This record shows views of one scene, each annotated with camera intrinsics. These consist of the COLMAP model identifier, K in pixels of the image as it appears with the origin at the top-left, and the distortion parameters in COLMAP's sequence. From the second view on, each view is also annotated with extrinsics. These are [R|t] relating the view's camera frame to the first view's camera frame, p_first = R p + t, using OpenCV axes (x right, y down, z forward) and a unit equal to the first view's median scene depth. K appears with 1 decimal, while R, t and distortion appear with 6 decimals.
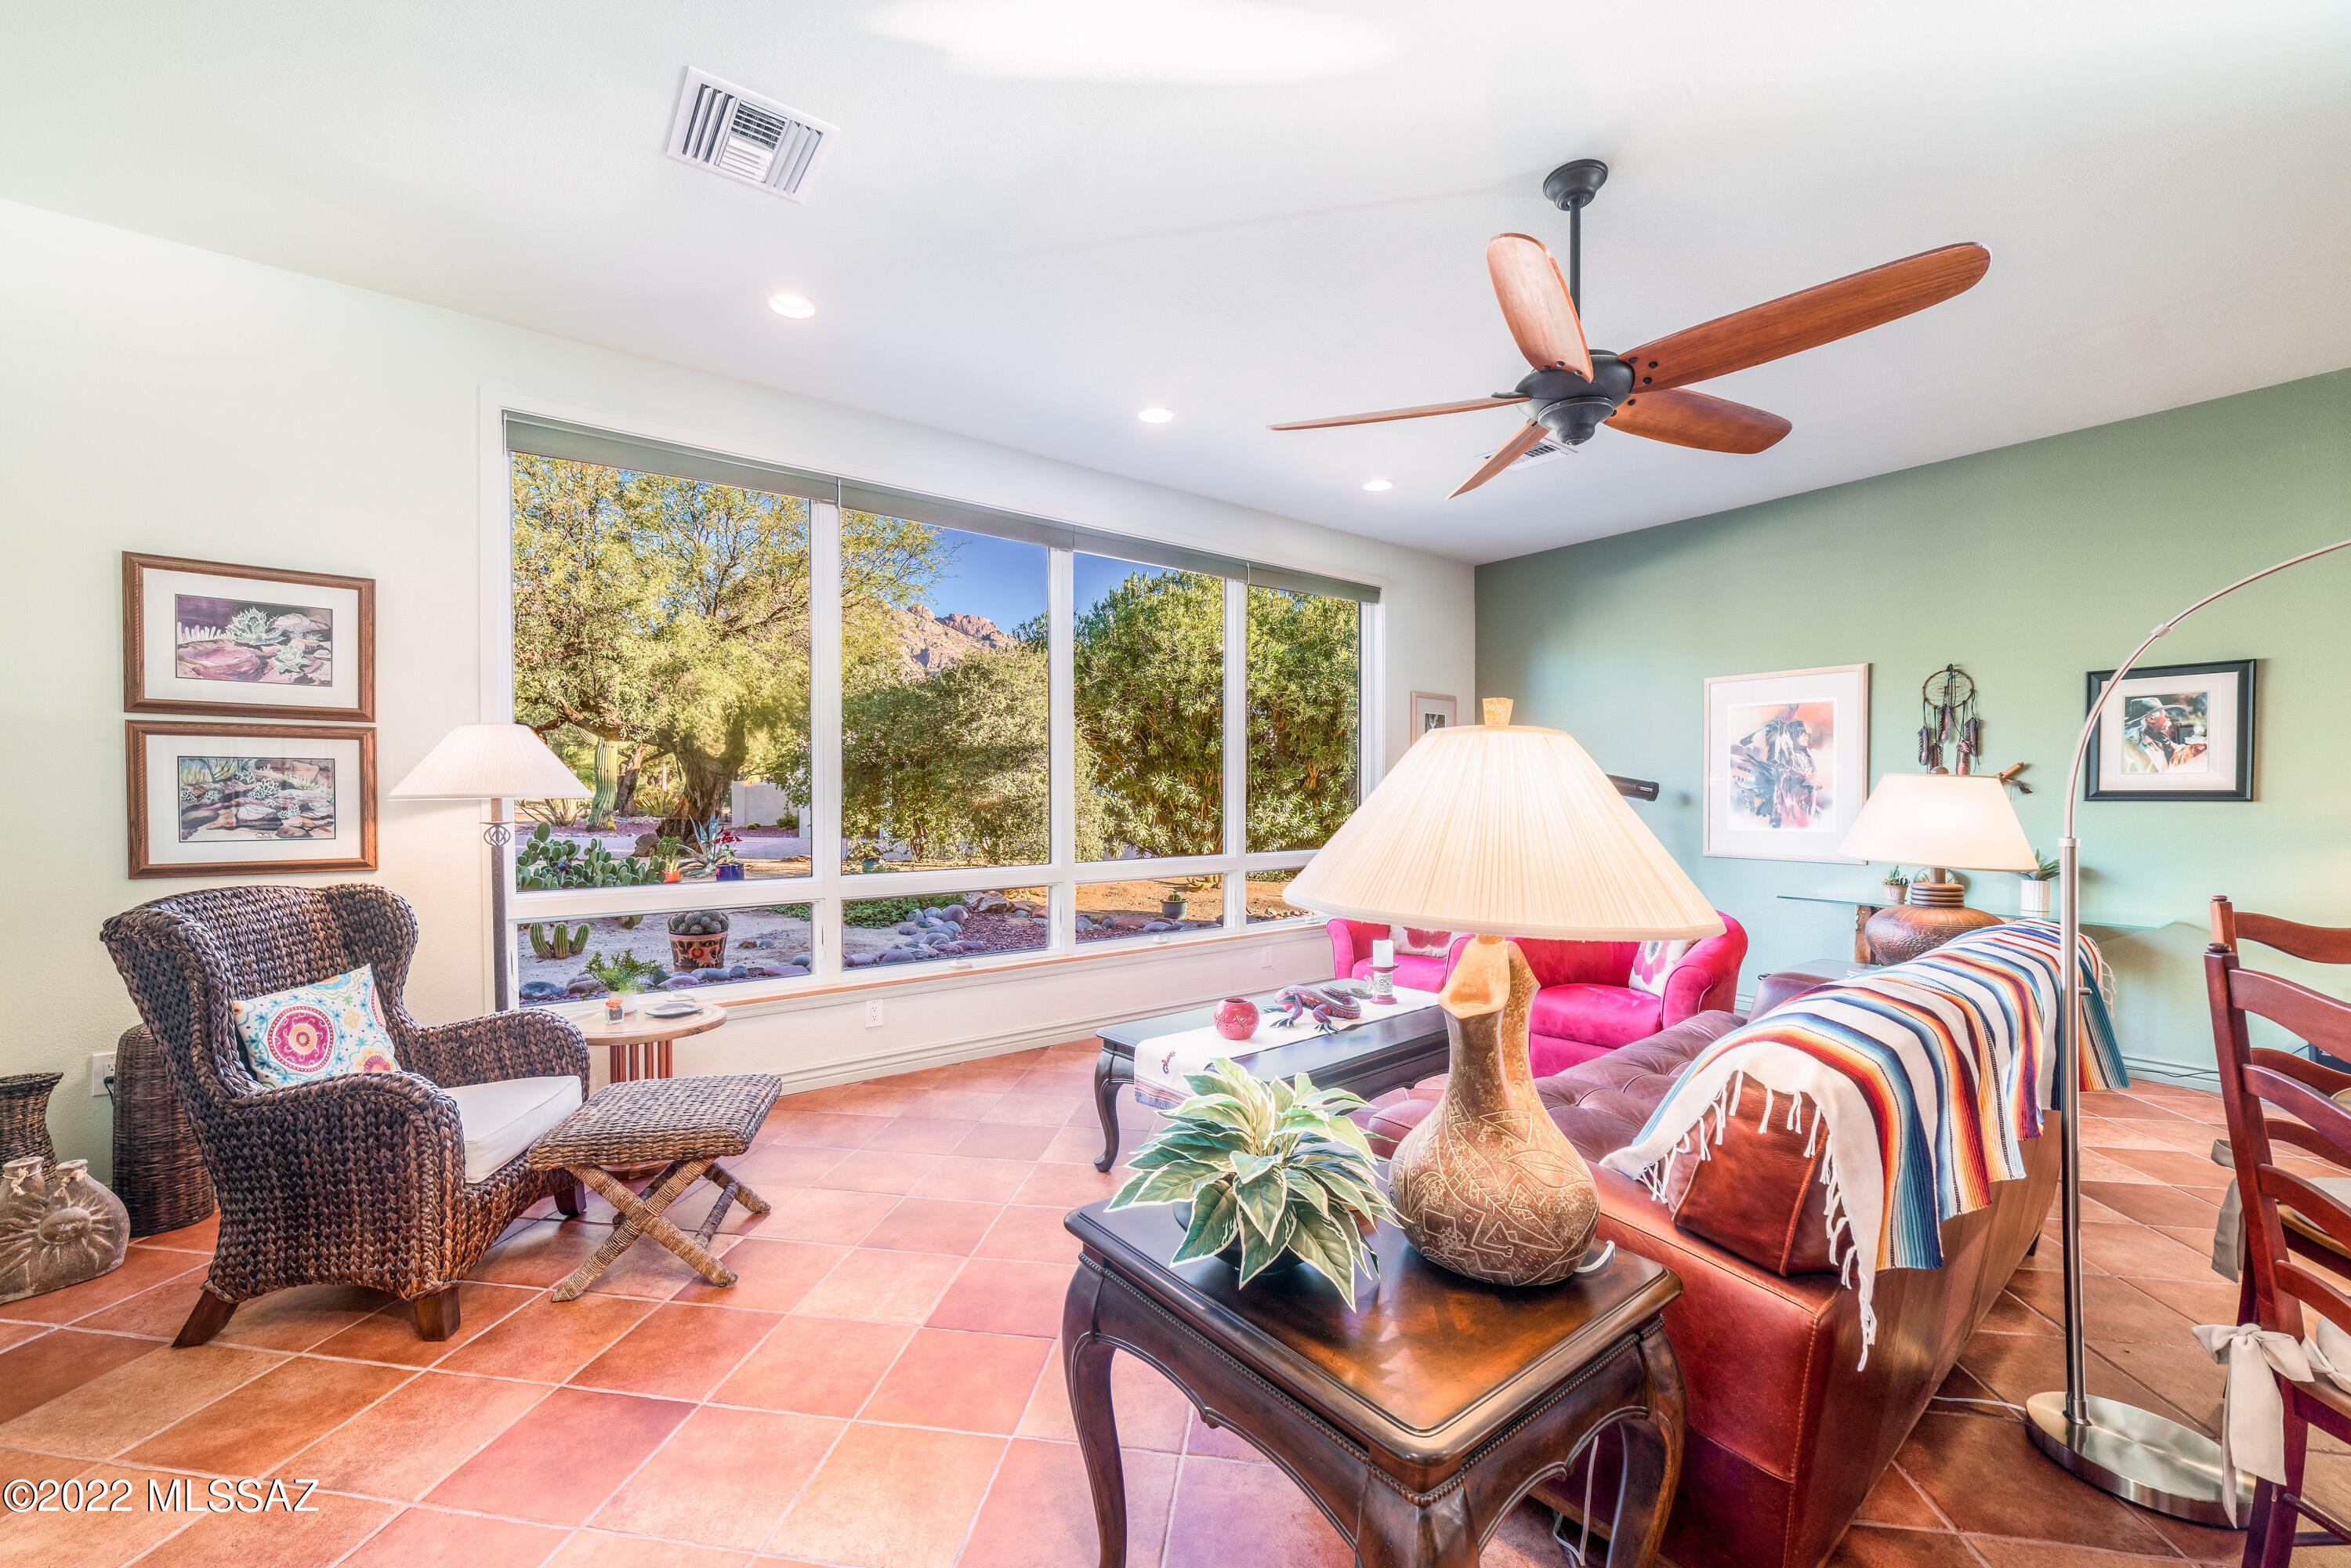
lens RADIAL K [[923.1, 0, 1181.7], [0, 923.1, 802.9], [0, 0, 1]] dist [0.001827, 0.000460]
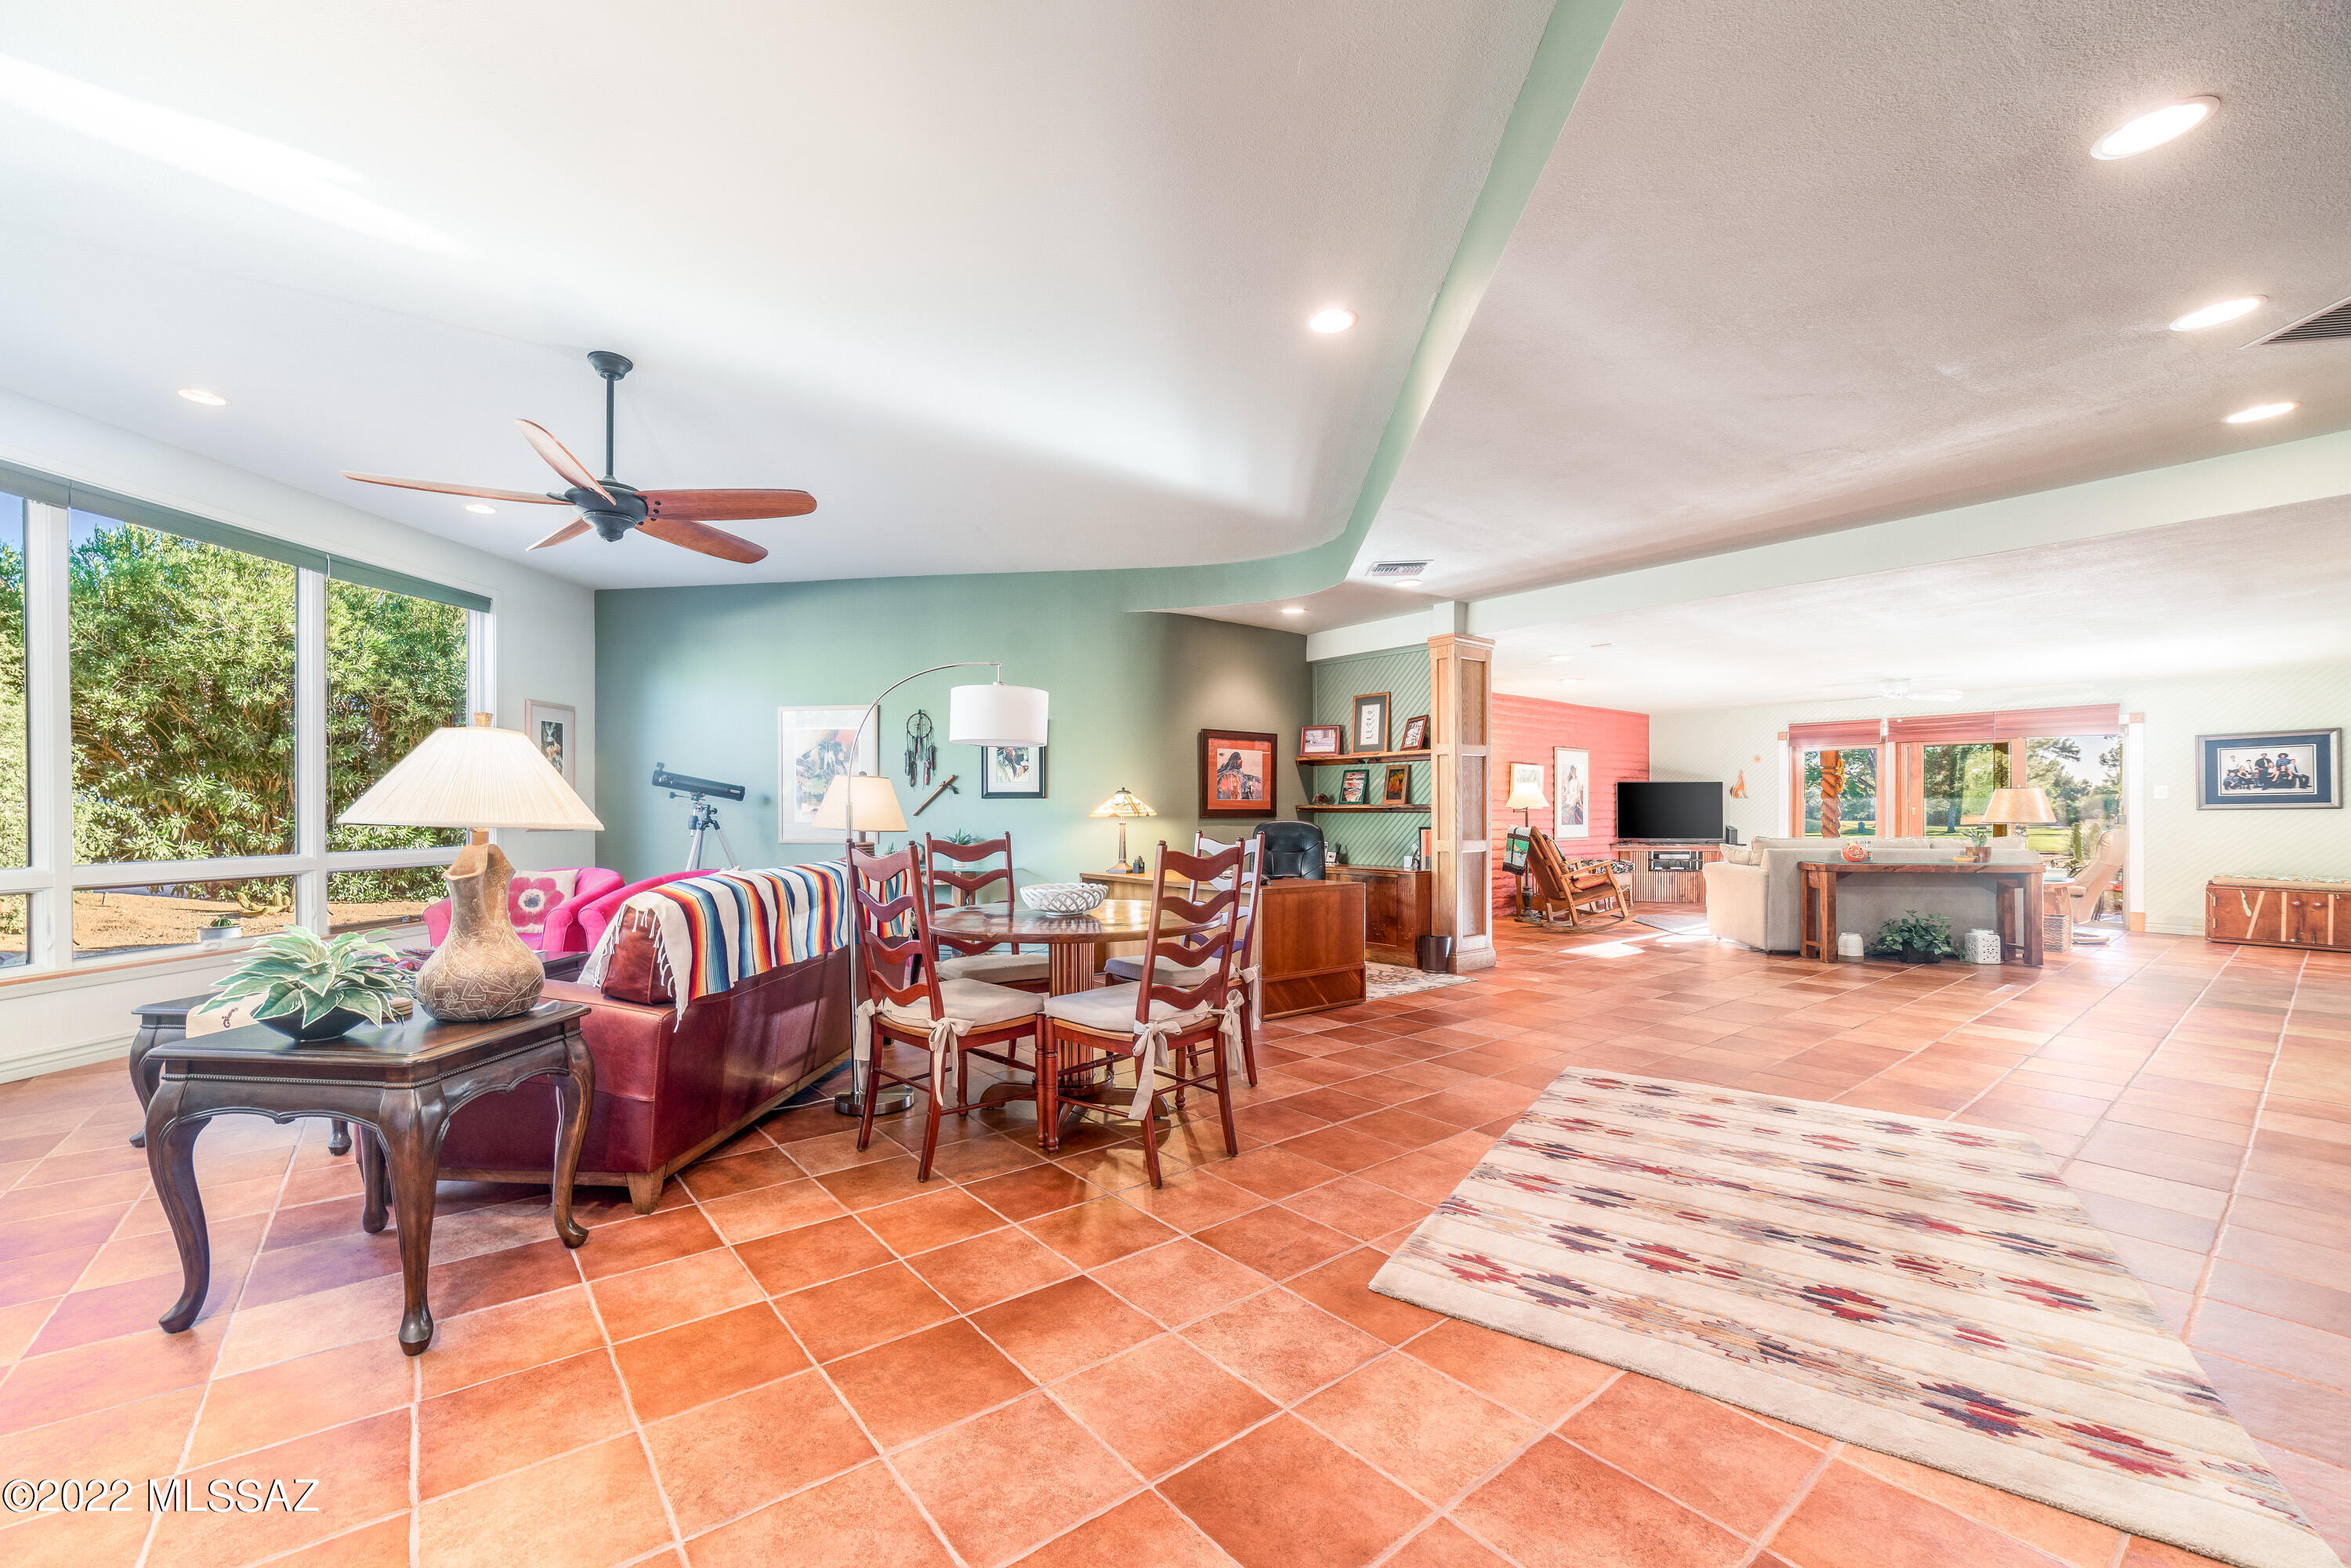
lens RADIAL K [[947.6, 0, 1122.0], [0, 947.6, 812.1], [0, 0, 1]] dist [-0.007388, 0.000295]
pose [[0.723235, -0.003331, 0.690594, -0.010792], [0.009732, 0.999938, -0.005368, 0.027046], [-0.690533, 0.010604, 0.723223, -0.318281]]
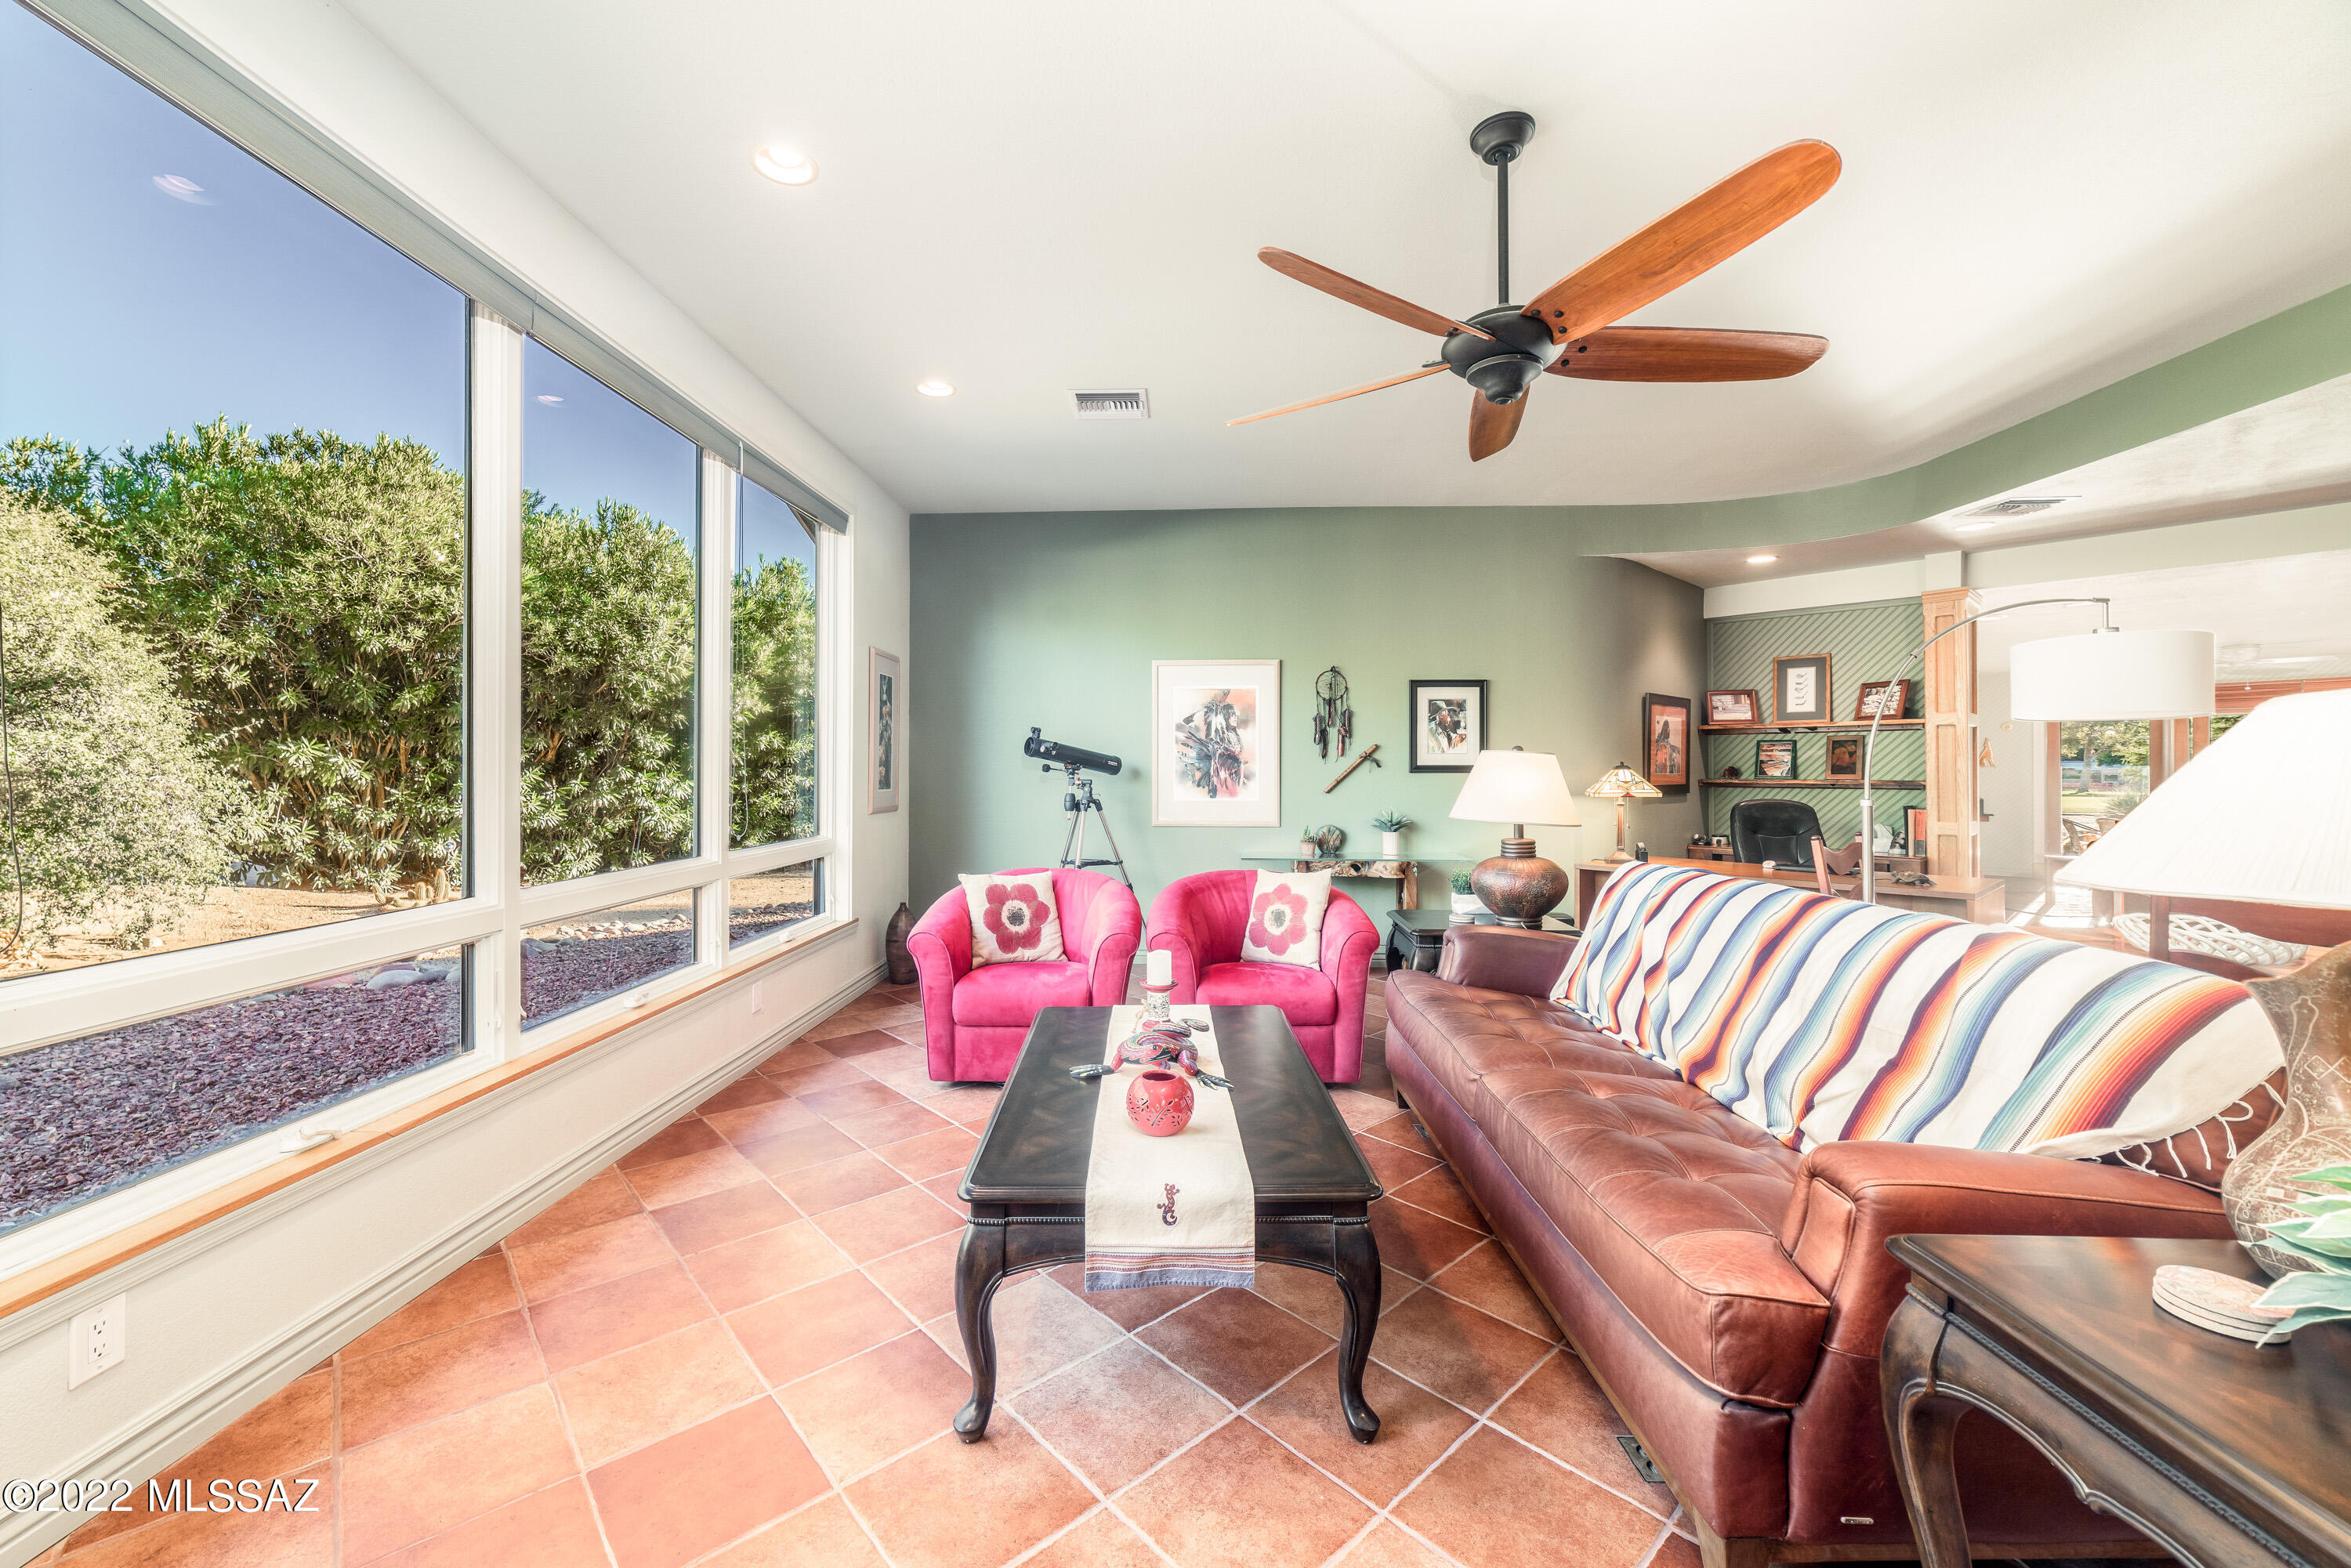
lens RADIAL K [[926.1, 0, 1175.5], [0, 926.1, 784.0], [0, 0, 1]] dist [-0.021722, 0.000096]
pose [[0.652921, -0.012298, 0.757327, -0.243553], [0.008810, 0.999924, 0.008641, -0.000039], [-0.757375, 0.001030, 0.652979, 0.282491]]
